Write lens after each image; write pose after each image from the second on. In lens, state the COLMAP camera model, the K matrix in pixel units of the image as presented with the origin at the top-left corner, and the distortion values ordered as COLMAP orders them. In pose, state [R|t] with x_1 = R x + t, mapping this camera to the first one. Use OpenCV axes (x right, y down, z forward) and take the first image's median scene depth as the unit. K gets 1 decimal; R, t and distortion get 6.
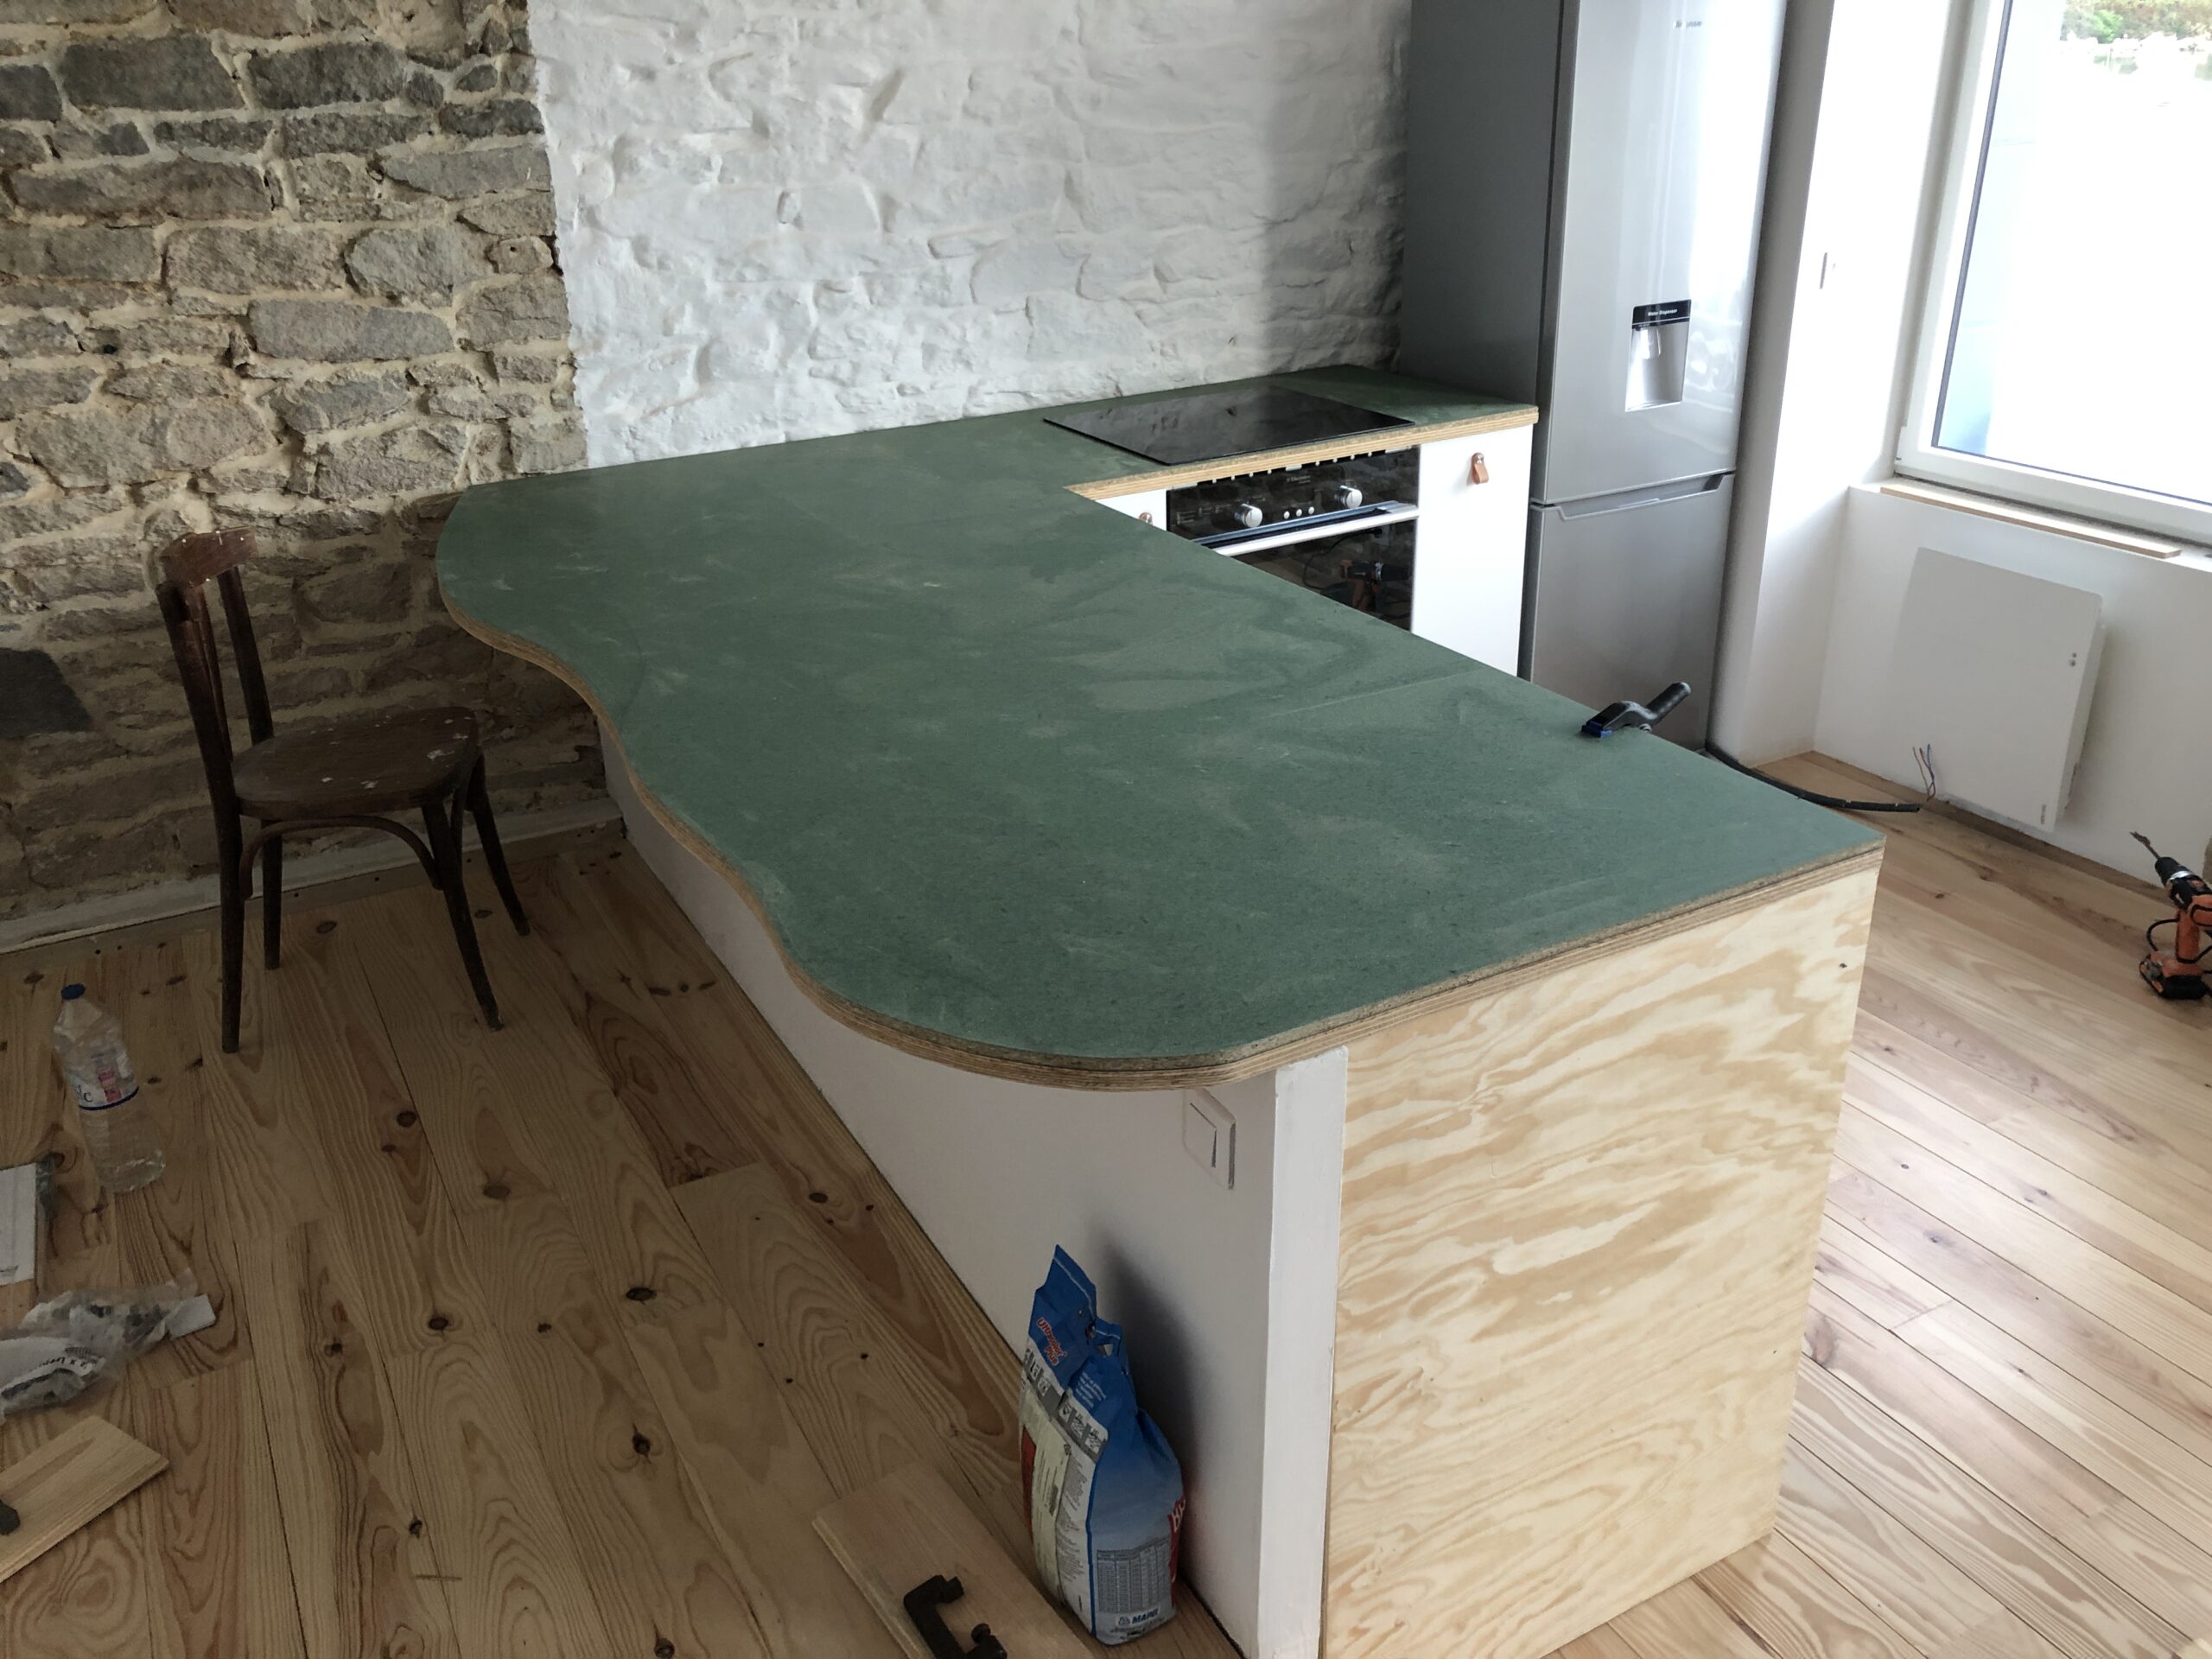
lens RADIAL K [[1816.2, 0, 1096.9], [0, 1816.2, 815.7], [0, 0, 1]] dist [0.021591, -0.014411]
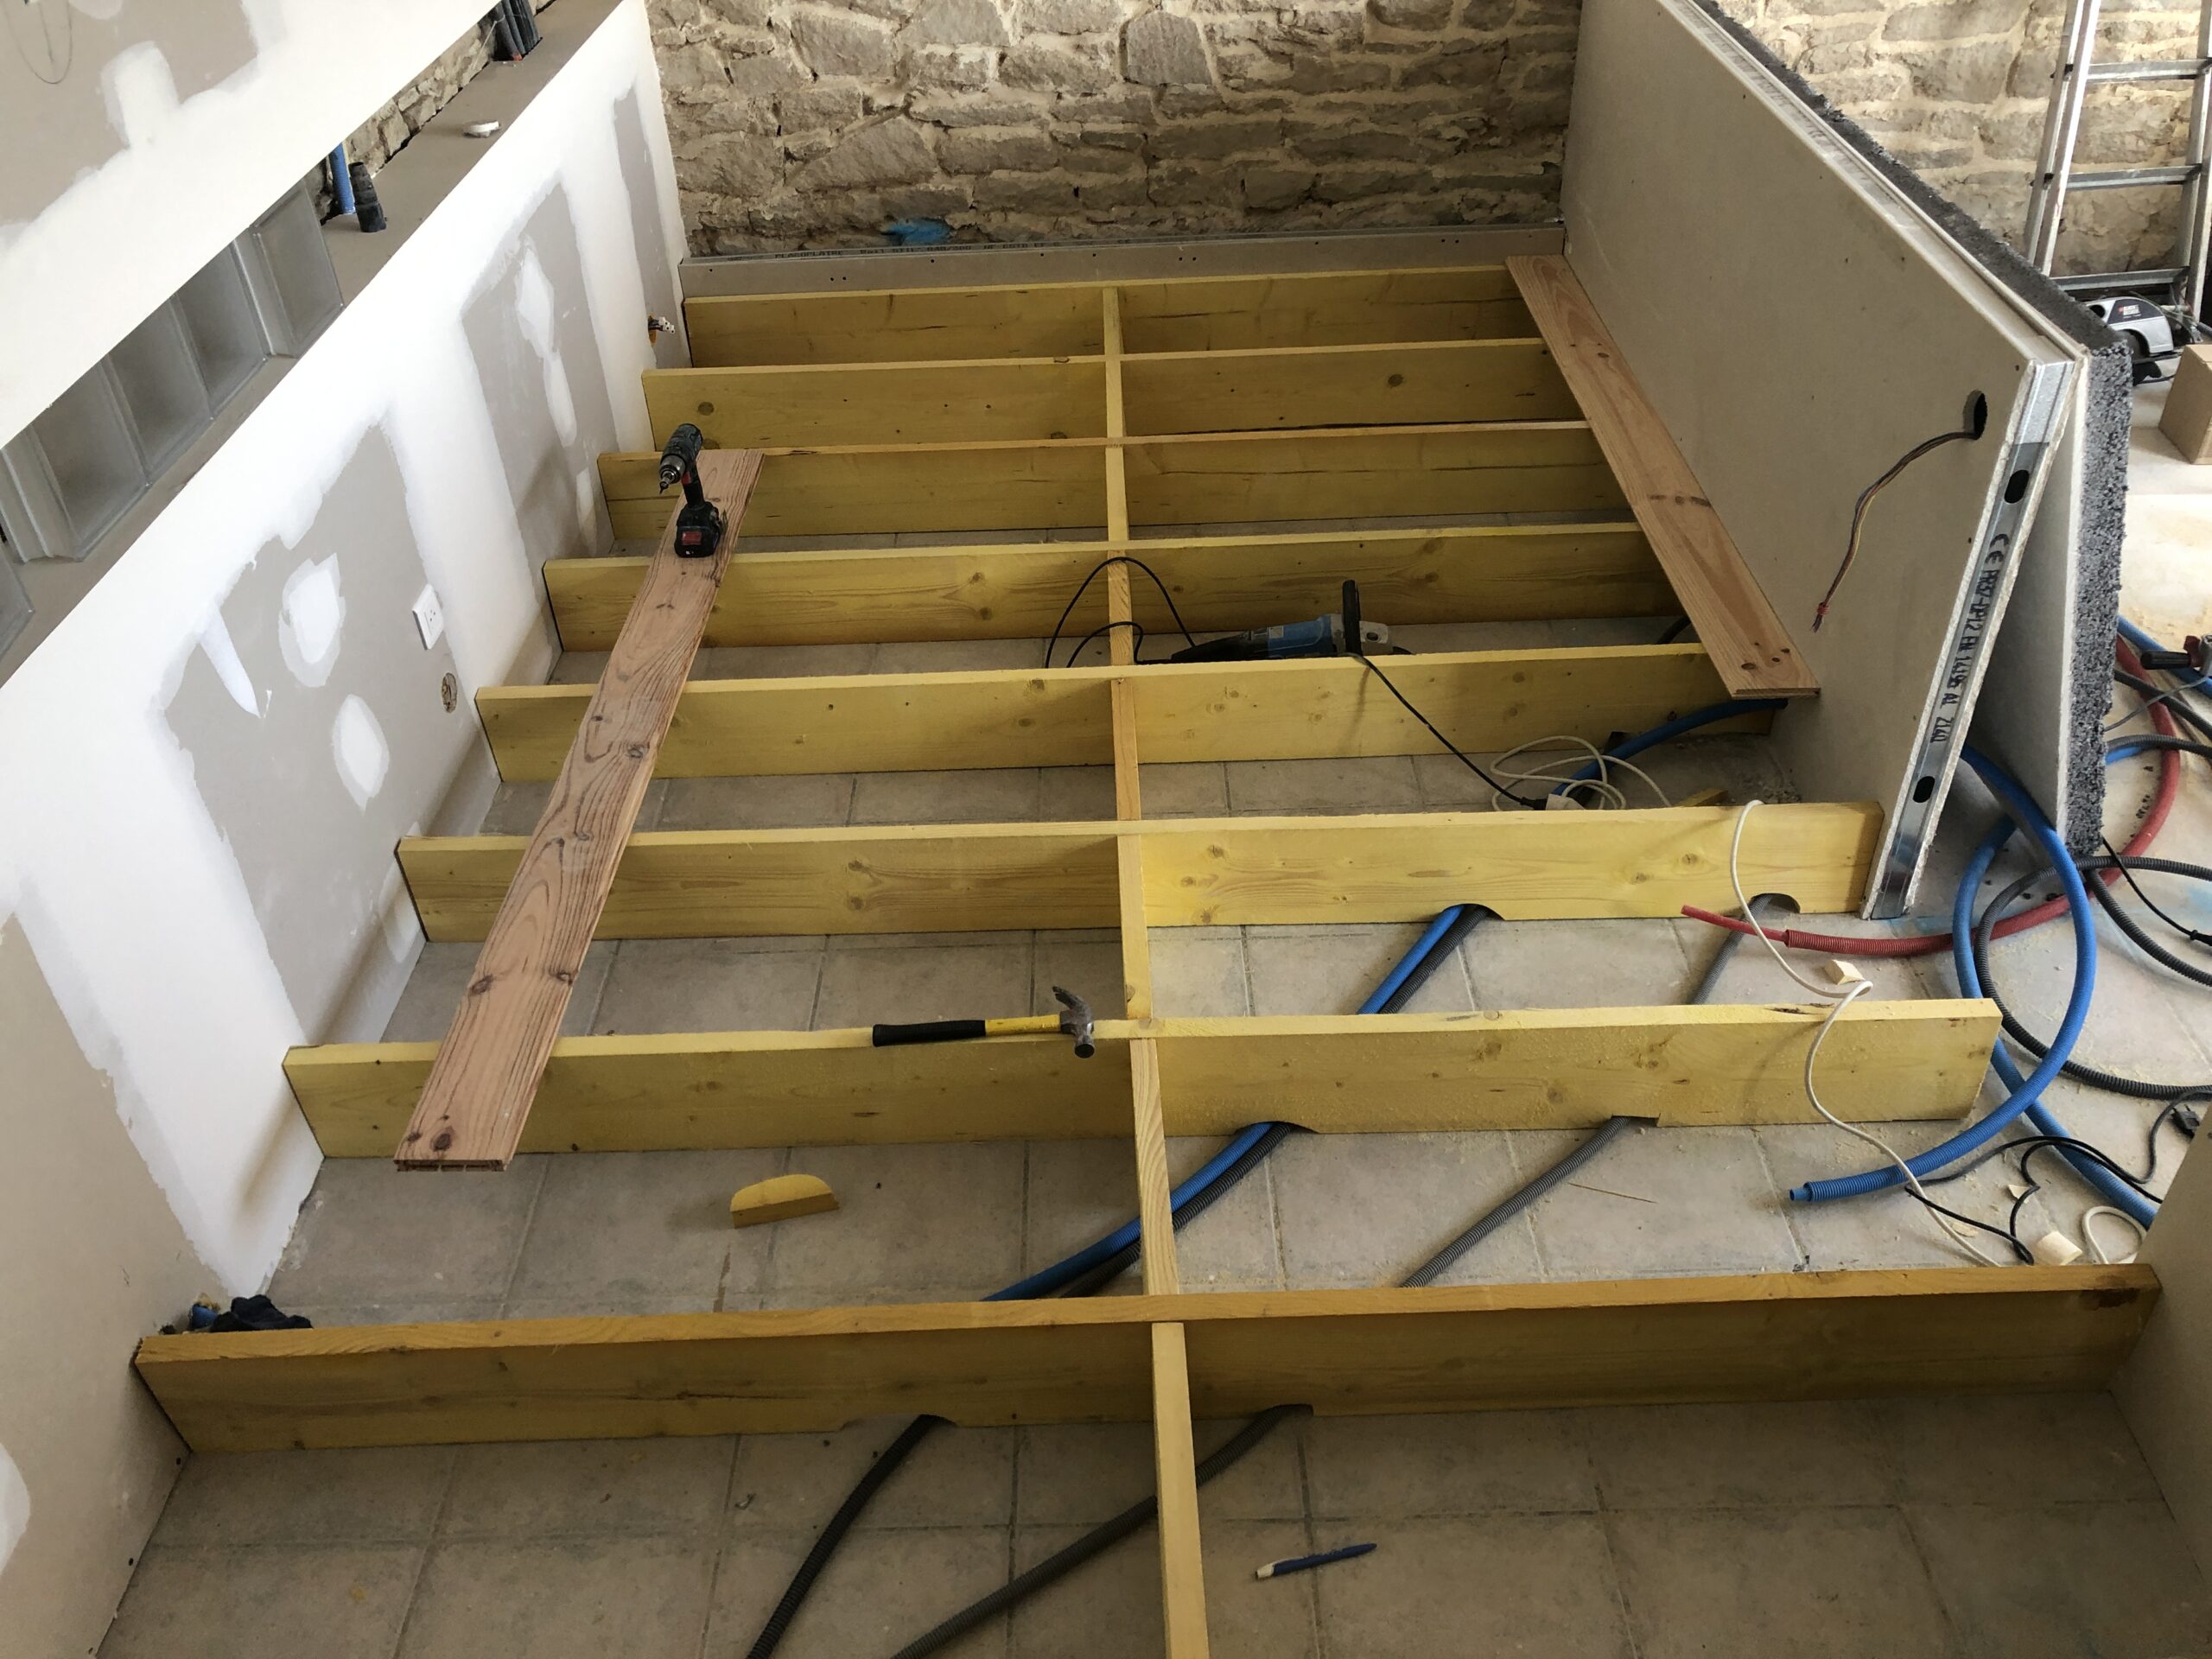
lens RADIAL K [[1816.2, 0, 1106.0], [0, 1816.2, 820.4], [0, 0, 1]] dist [0.021591, -0.014411]
pose [[0.882962, 0.280520, -0.376413, 0.044249], [-0.181535, 0.943480, 0.277292, 0.104151], [0.432924, -0.176507, 0.883981, -0.322704]]
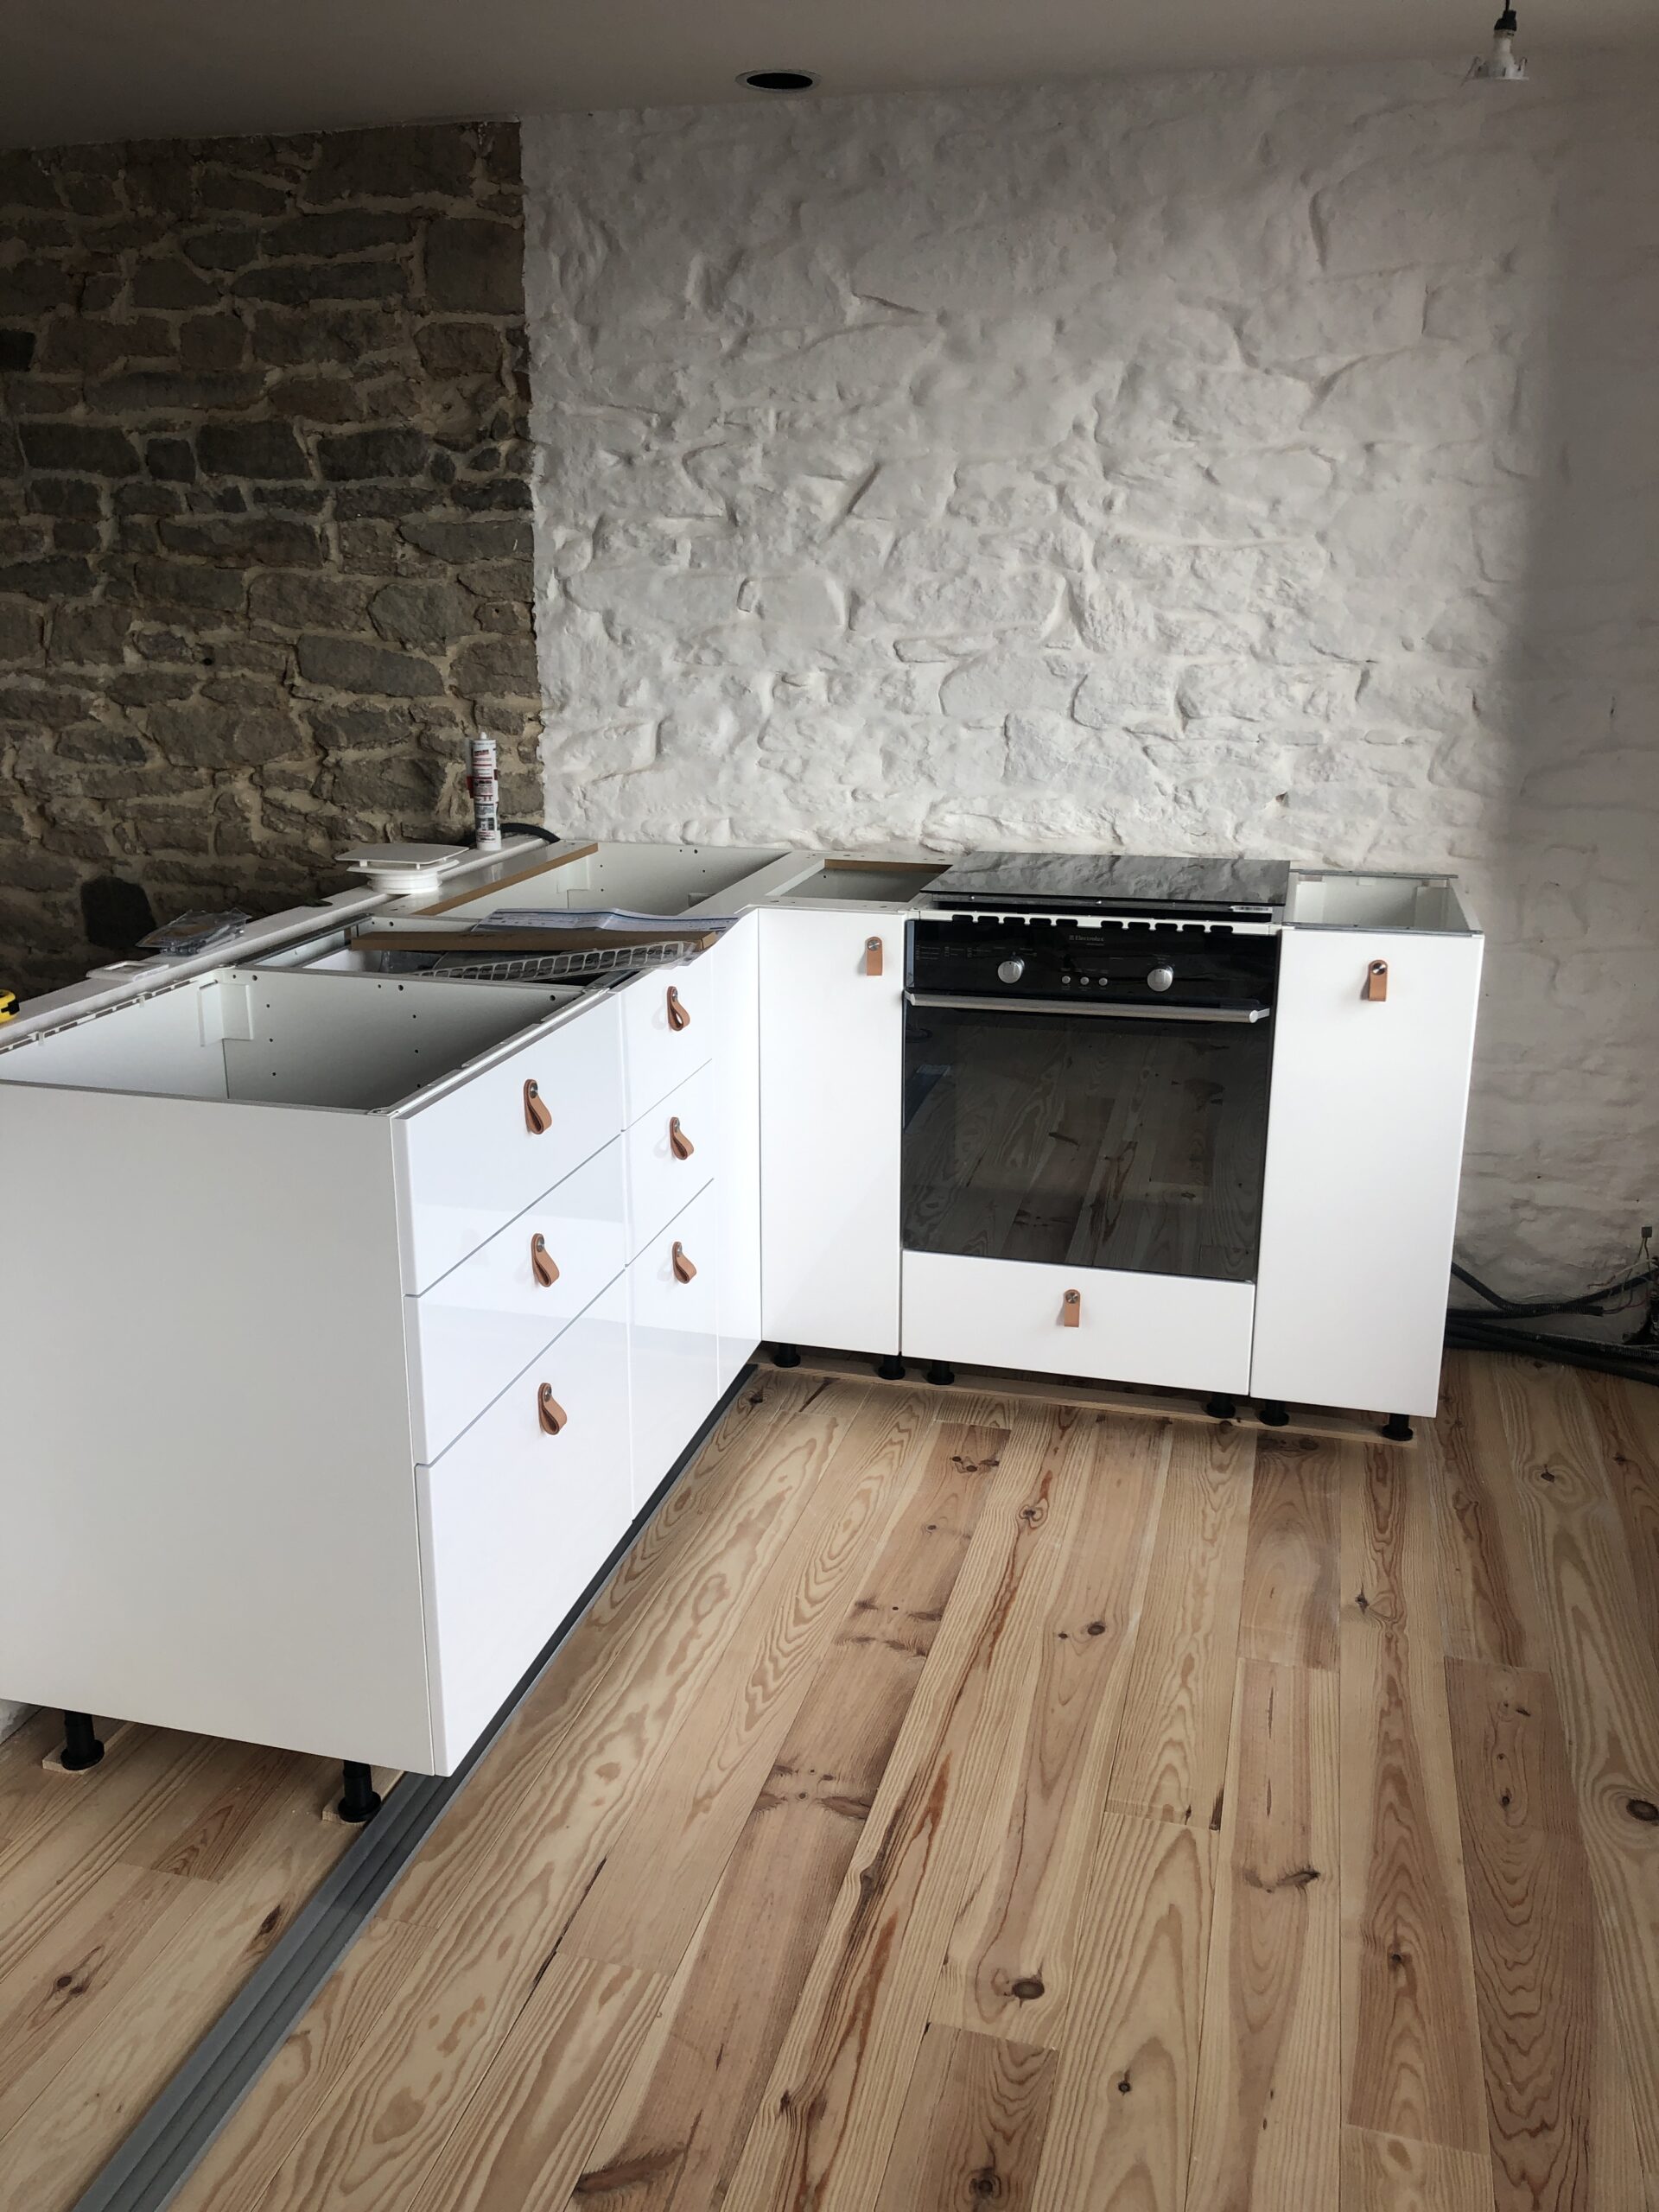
lens RADIAL K [[1816.2, 0, 812.0], [0, 1816.2, 1112.5], [0, 0, 1]] dist [0.021591, -0.014411]
pose [[0.708870, 0.226941, -0.667833, 0.626191], [-0.307158, 0.951655, -0.002644, -0.076738], [0.634946, 0.207005, 0.744307, 0.361389]]
